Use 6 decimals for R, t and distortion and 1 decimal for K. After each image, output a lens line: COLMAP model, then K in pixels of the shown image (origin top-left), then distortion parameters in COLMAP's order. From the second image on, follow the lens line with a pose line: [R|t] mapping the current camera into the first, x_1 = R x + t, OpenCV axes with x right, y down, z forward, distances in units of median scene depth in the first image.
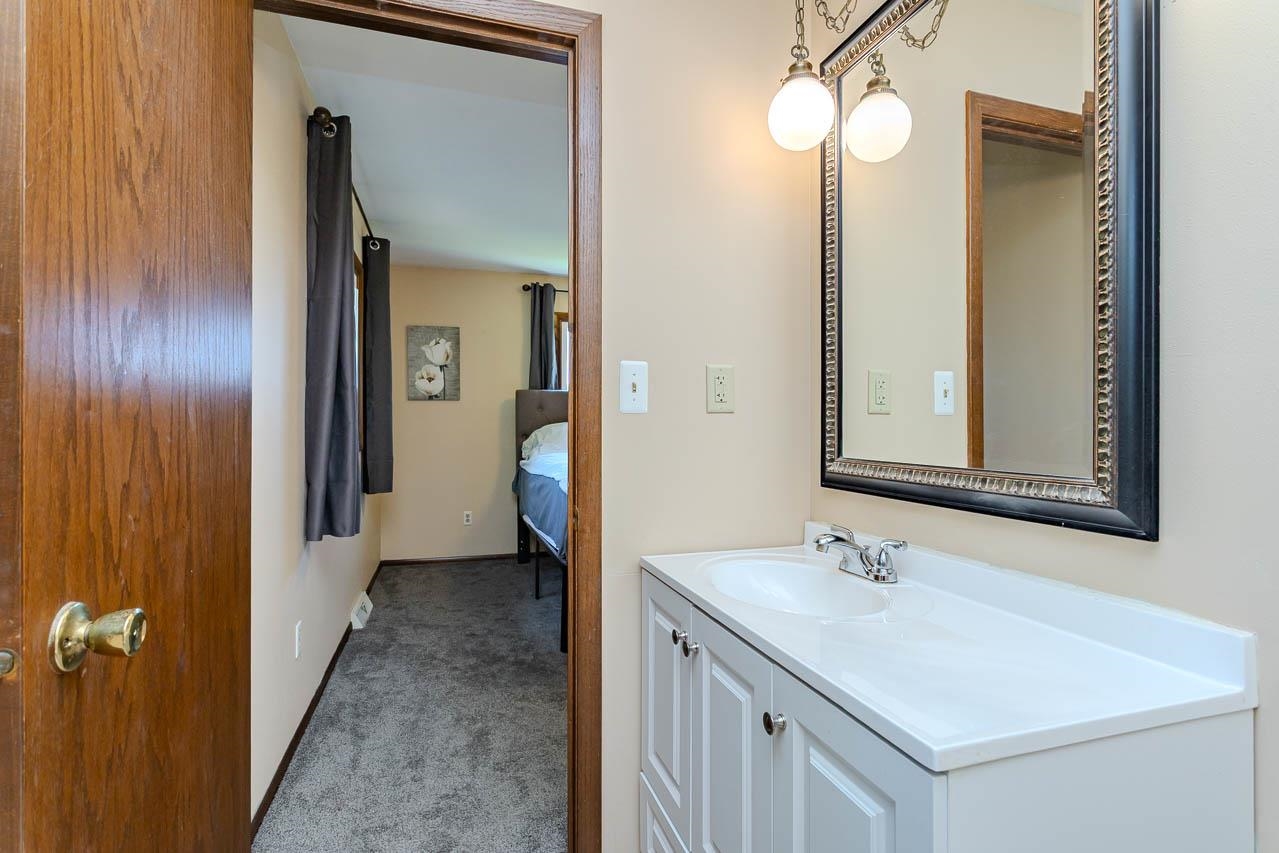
lens RADIAL K [[616.8, 0, 635.1], [0, 616.8, 427.2], [0, 0, 1]] dist [0.013321, -0.001233]
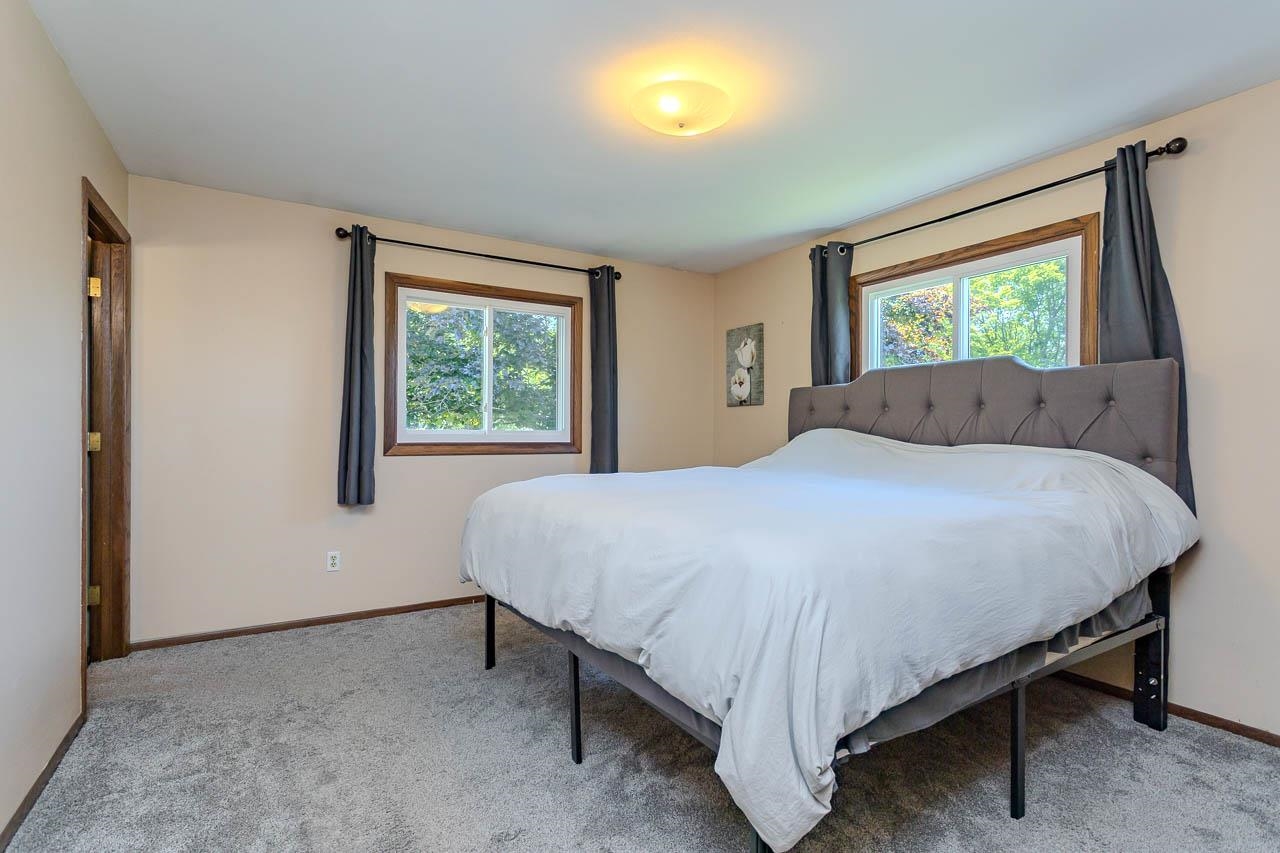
lens RADIAL K [[617.3, 0, 644.6], [0, 617.3, 431.2], [0, 0, 1]] dist [0.013321, -0.001233]
pose [[0.257490, 0.000502, -0.966281, 0.545116], [-0.001243, 0.999999, 0.000189, -0.004699], [0.966280, 0.001153, 0.257491, 0.614126]]
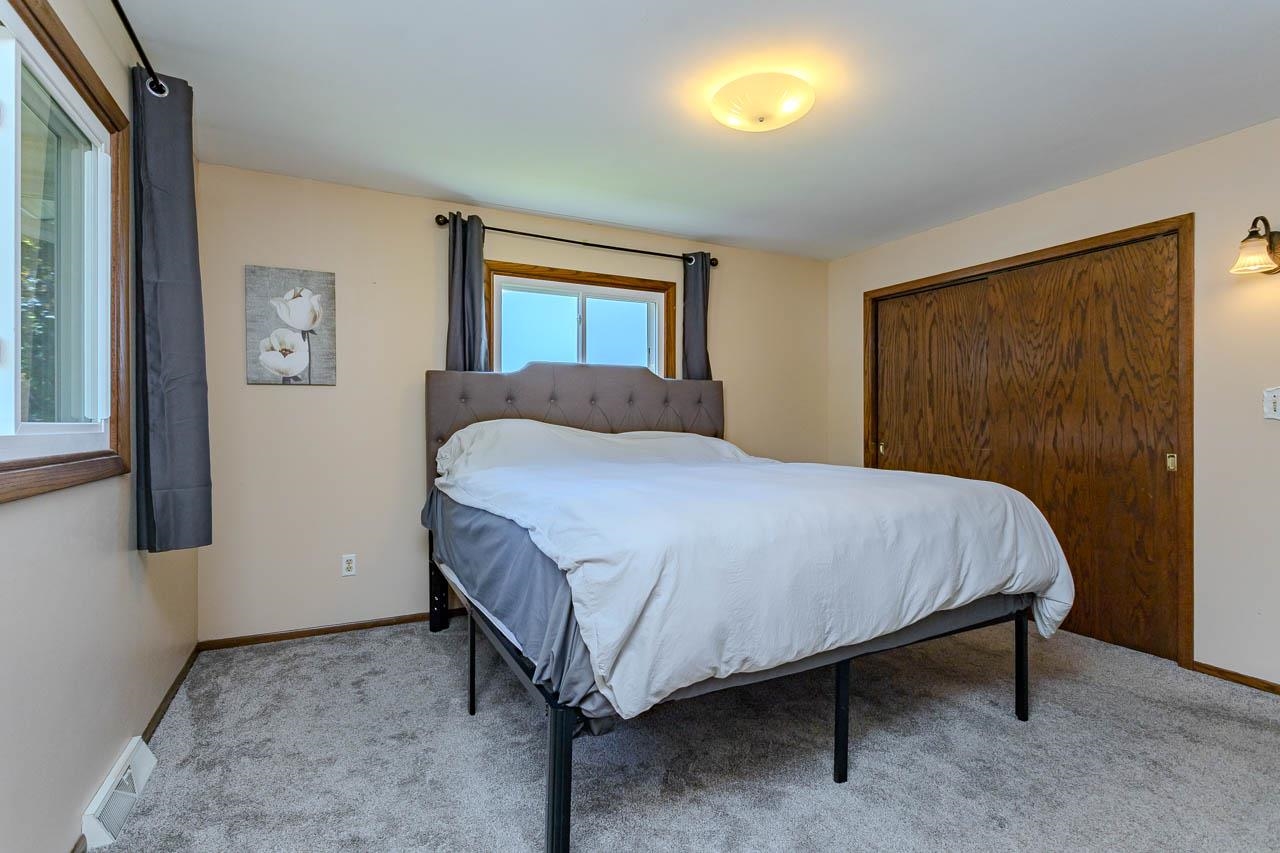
lens RADIAL K [[617.3, 0, 650.9], [0, 617.3, 421.6], [0, 0, 1]] dist [0.013321, -0.001233]
pose [[0.983247, -0.002531, 0.182259, -0.077416], [0.002955, 0.999994, -0.002054, -0.003175], [-0.182253, 0.002558, 0.983248, 0.301799]]
